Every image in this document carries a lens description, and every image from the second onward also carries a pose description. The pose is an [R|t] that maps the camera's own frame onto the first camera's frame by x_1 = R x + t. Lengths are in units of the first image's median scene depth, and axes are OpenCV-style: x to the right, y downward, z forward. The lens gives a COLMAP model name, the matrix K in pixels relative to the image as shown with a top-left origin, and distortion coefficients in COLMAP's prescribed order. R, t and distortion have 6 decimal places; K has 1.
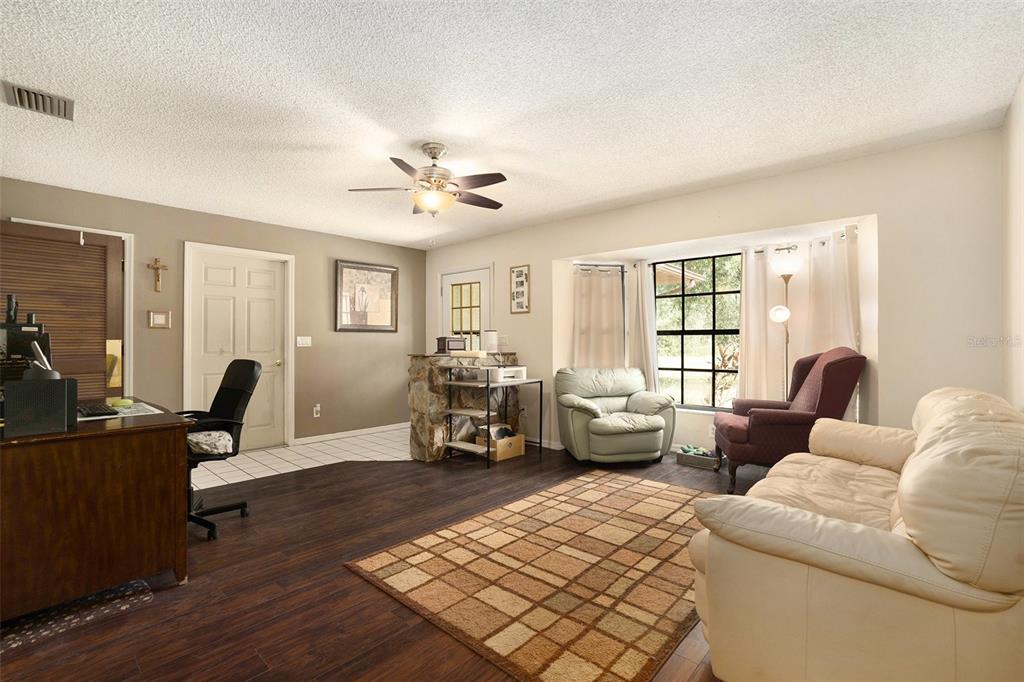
lens RADIAL K [[450.5, 0, 523.4], [0, 450.5, 338.2], [0, 0, 1]] dist [-0.040401, 0.021992]
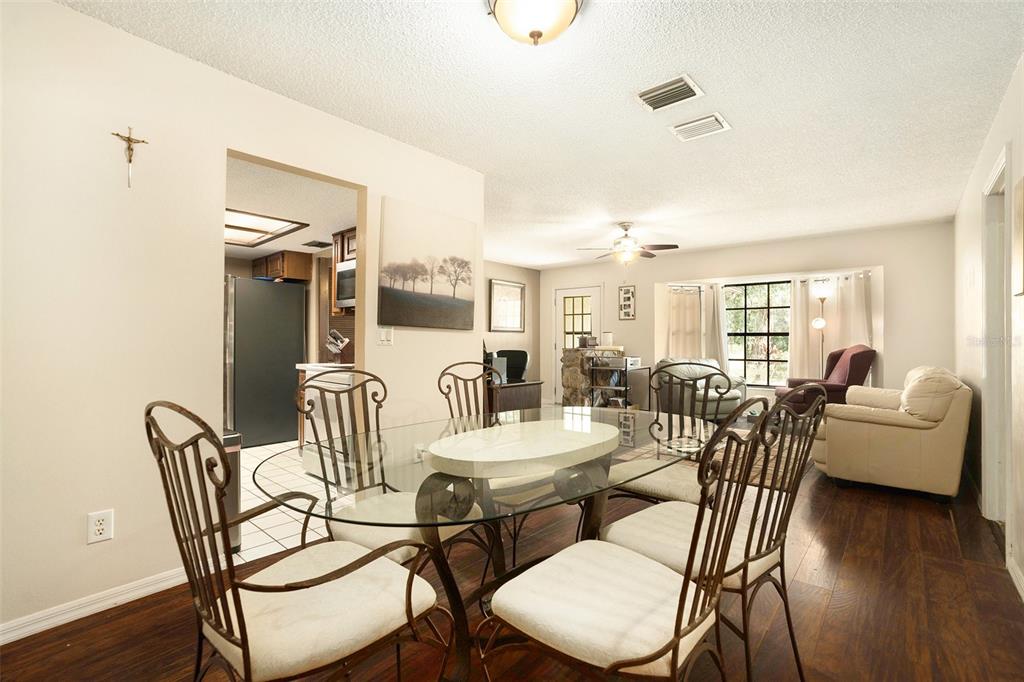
lens RADIAL K [[450.5, 0, 523.4], [0, 450.5, 338.2], [0, 0, 1]] dist [-0.040401, 0.021992]
pose [[0.999825, 0.006070, 0.017684, -0.403049], [-0.006154, 0.999970, 0.004678, -0.003198], [-0.017655, -0.004786, 0.999833, -0.446093]]
